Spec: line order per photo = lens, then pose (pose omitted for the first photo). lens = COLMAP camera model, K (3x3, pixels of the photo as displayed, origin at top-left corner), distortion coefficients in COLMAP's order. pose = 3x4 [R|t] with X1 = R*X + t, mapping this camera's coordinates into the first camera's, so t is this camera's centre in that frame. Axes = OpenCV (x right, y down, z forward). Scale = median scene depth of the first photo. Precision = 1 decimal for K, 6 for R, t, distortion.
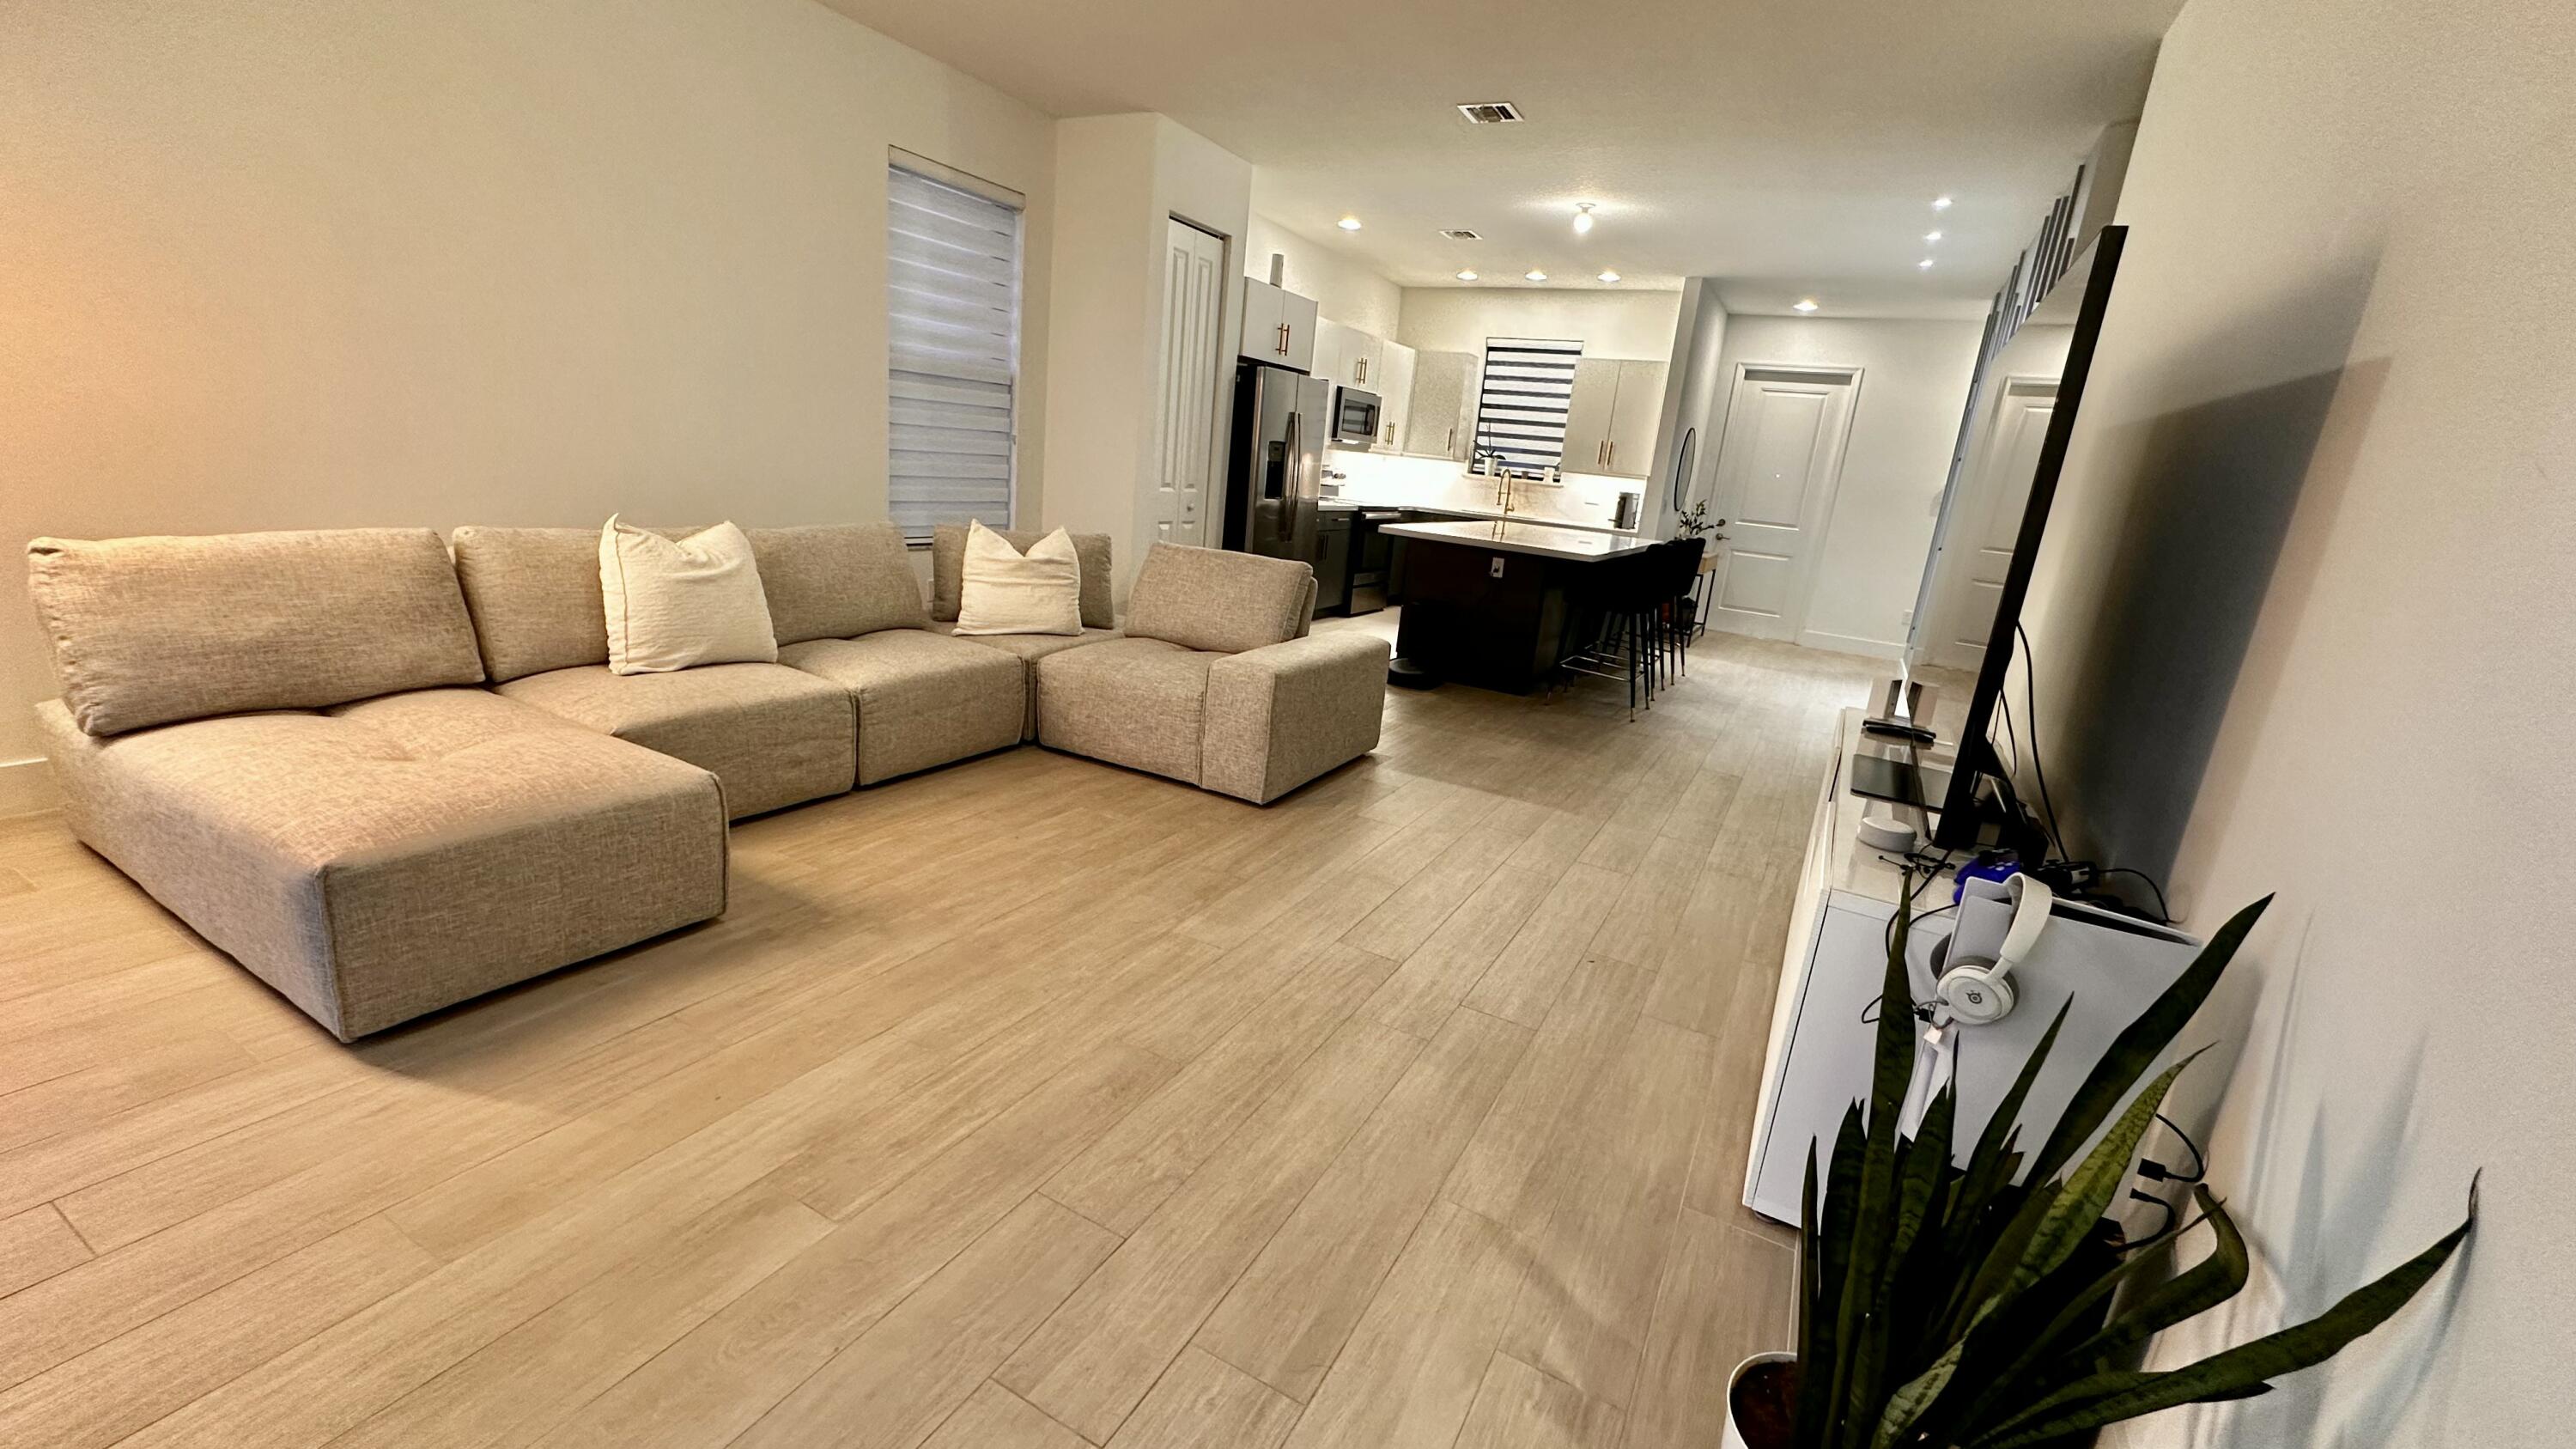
lens RADIAL K [[1032.3, 0, 1285.4], [0, 1032.3, 715.6], [0, 0, 1]] dist [-0.001331, -0.000050]
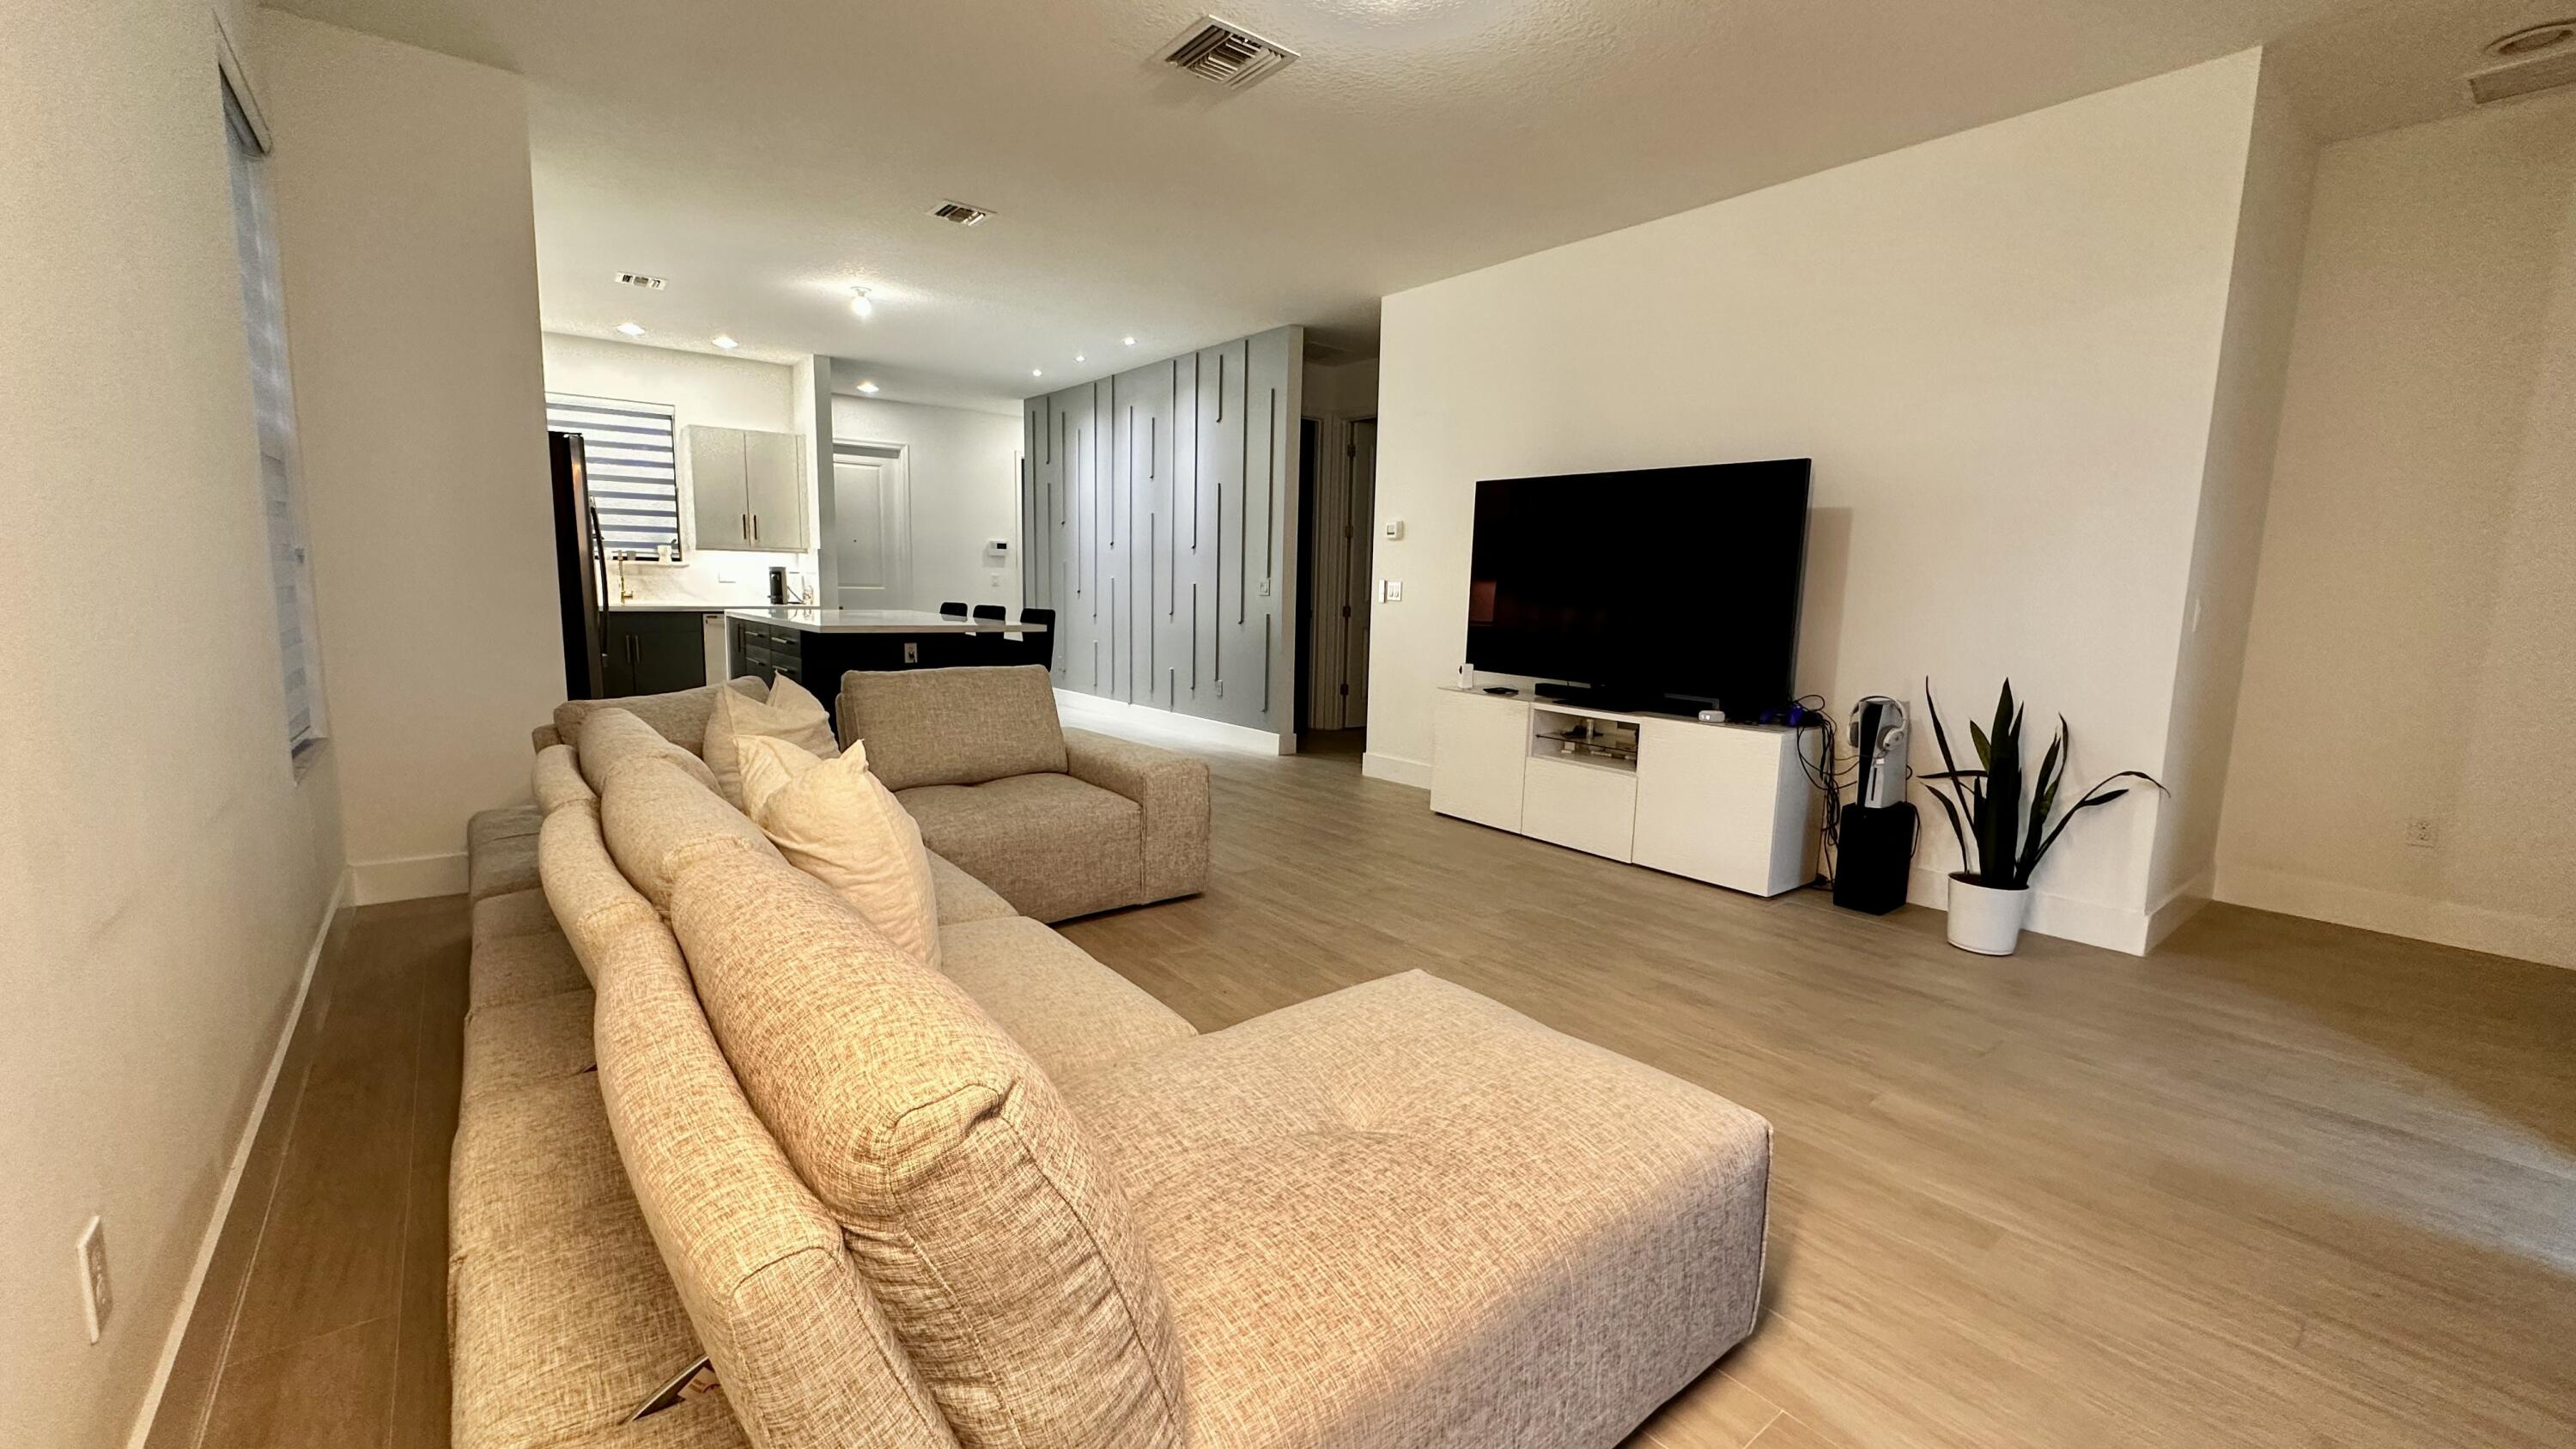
lens RADIAL K [[1032.3, 0, 1285.0], [0, 1032.3, 723.9], [0, 0, 1]] dist [-0.001331, -0.000050]
pose [[0.390528, -0.212535, 0.895721, -0.390892], [0.244172, 0.962050, 0.121816, -0.080677], [-0.887619, 0.171137, 0.427603, 0.204330]]
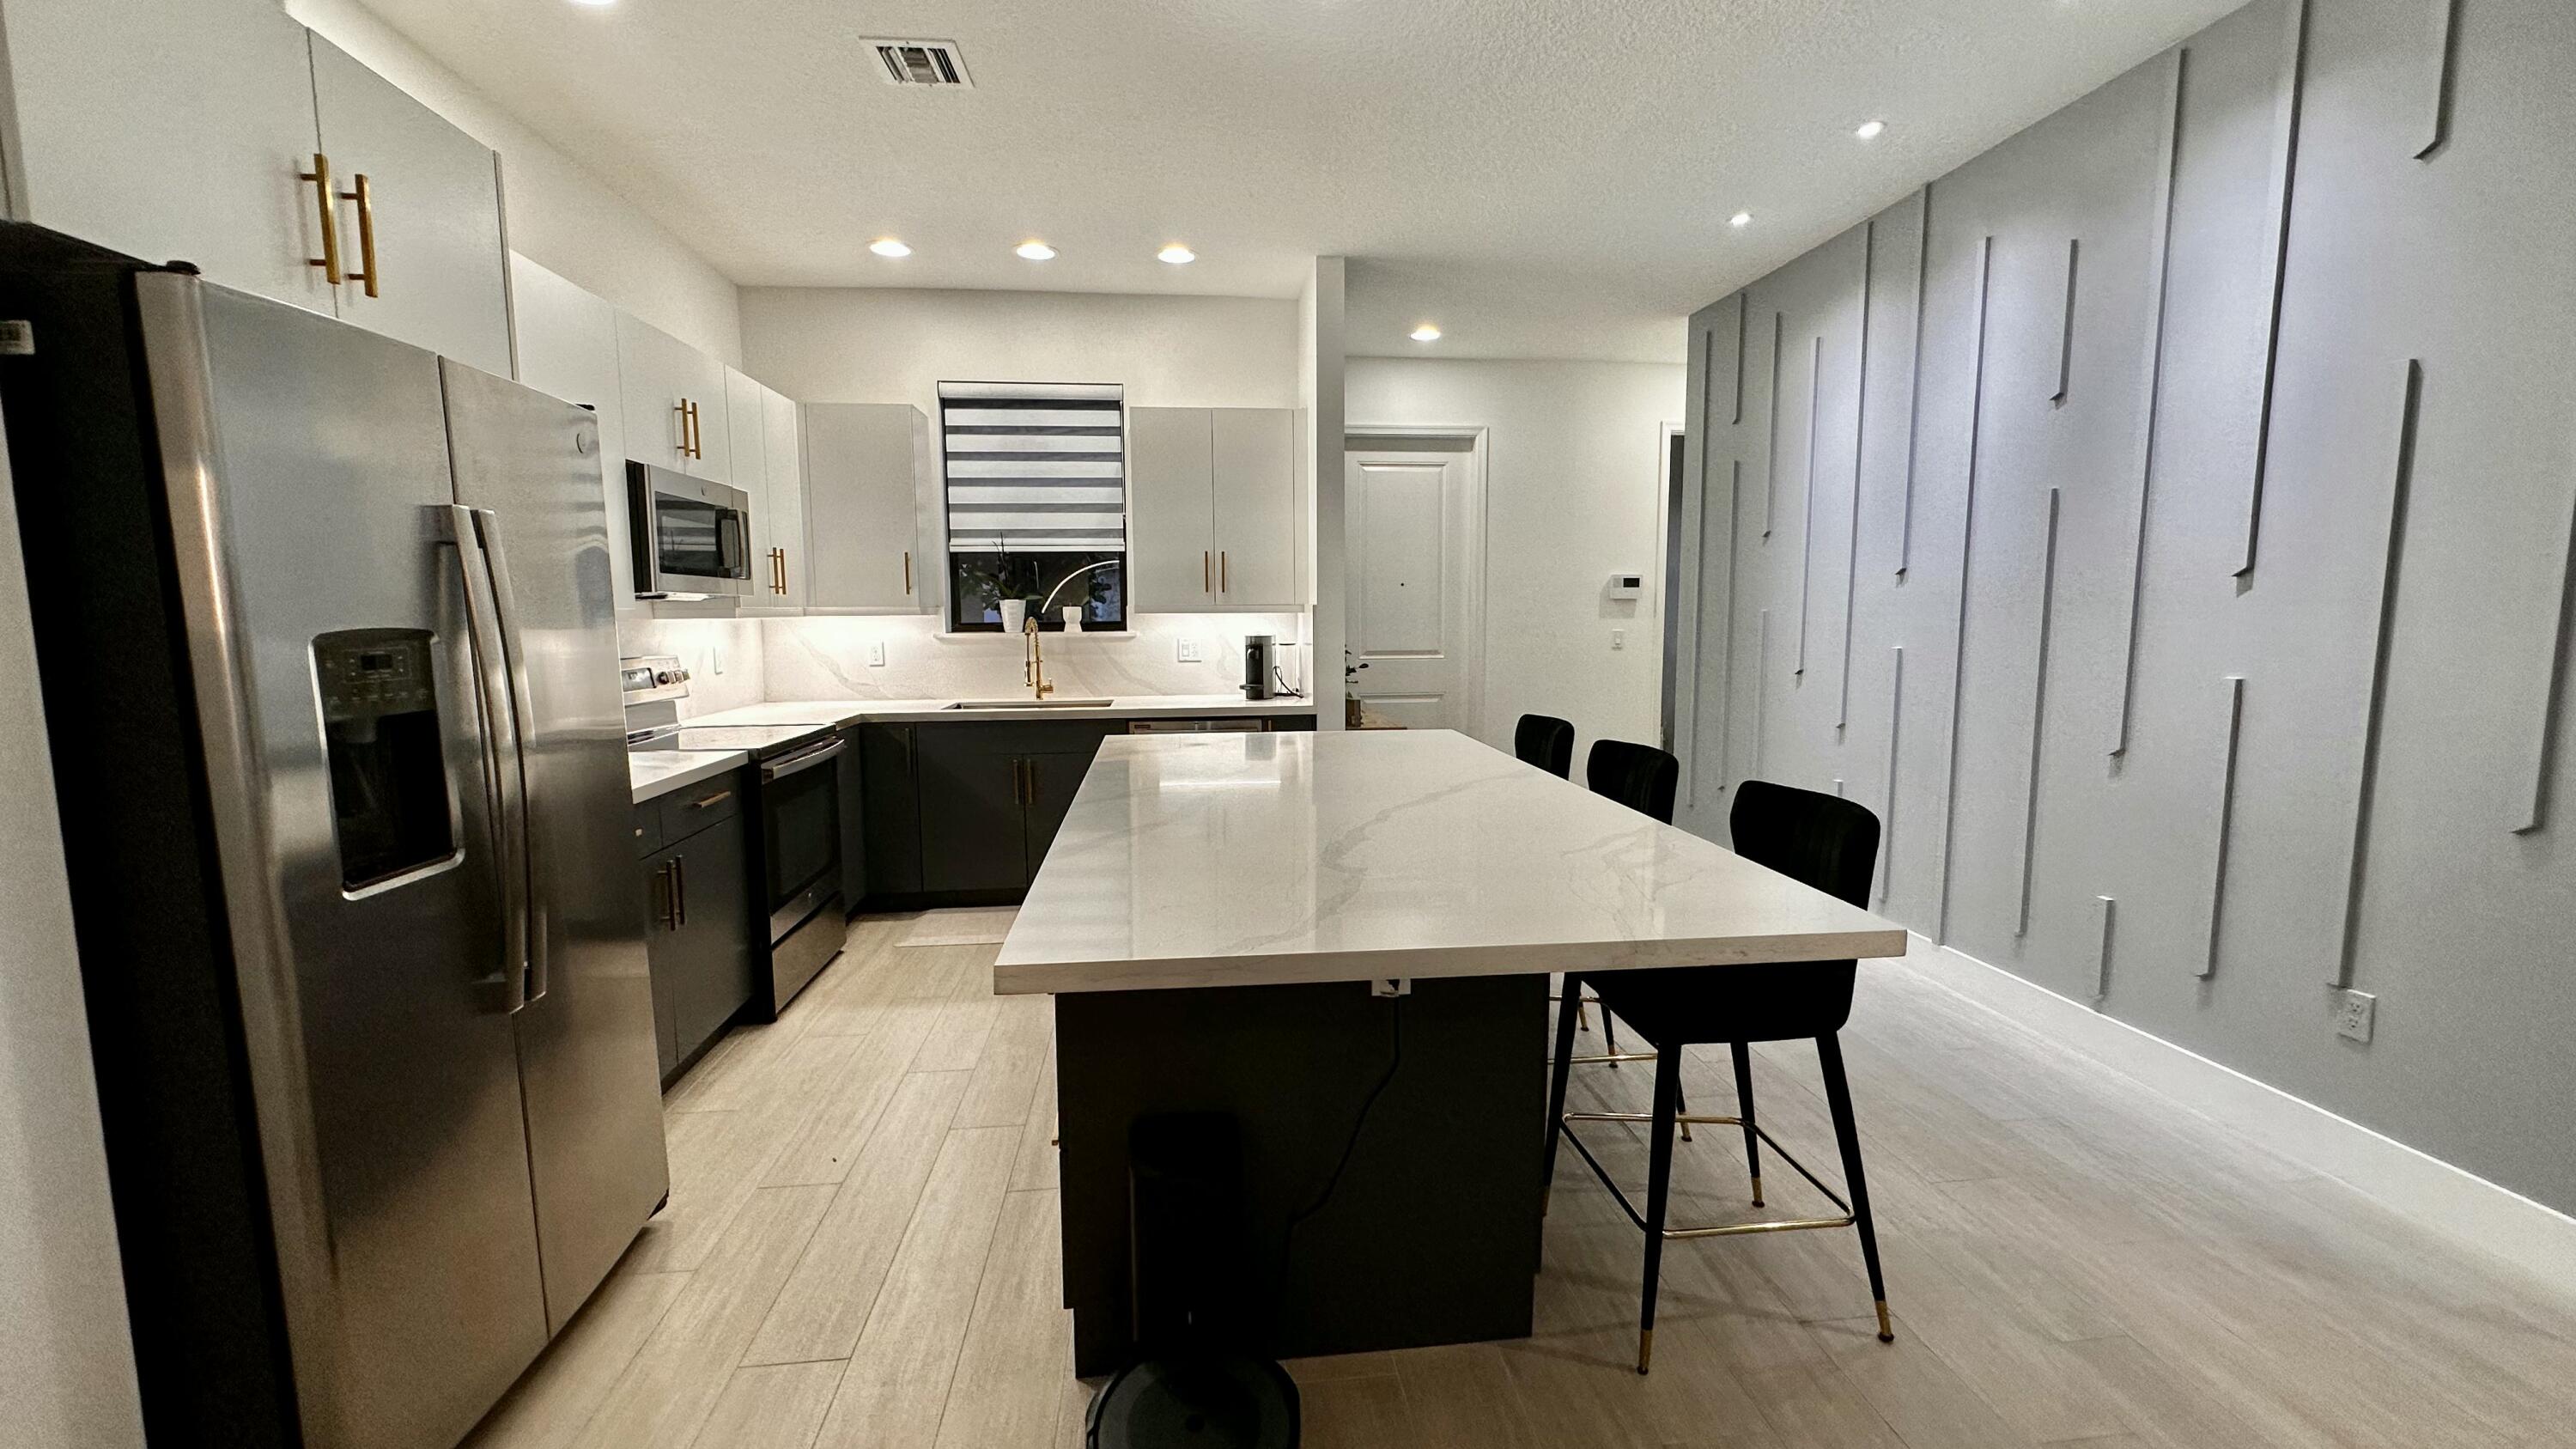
lens RADIAL K [[1032.3, 0, 1292.8], [0, 1032.3, 727.2], [0, 0, 1]] dist [-0.001331, -0.000050]
pose [[0.813376, -0.166566, 0.557383, 0.021106], [0.225156, 0.973596, -0.037620, -0.147449], [-0.536399, 0.156097, 0.829403, 0.546458]]
